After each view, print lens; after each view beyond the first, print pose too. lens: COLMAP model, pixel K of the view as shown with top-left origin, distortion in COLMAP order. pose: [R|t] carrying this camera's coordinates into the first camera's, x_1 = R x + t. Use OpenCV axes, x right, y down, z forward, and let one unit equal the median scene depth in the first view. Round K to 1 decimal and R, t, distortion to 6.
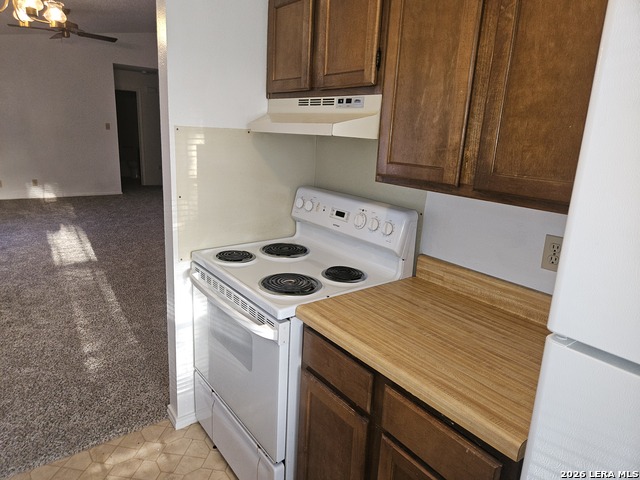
lens RADIAL K [[427.8, 0, 320.7], [0, 427.8, 232.5], [0, 0, 1]] dist [0.006352, -0.001704]
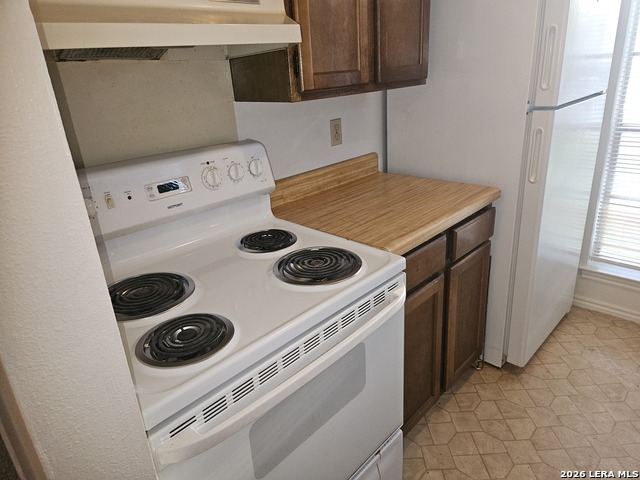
lens RADIAL K [[427.8, 0, 320.7], [0, 427.8, 232.5], [0, 0, 1]] dist [0.006352, -0.001704]
pose [[-0.157438, -0.388106, 0.908068, -0.782327], [0.284462, 0.862737, 0.418051, -0.248251], [-0.945671, 0.324128, -0.025427, 1.118879]]
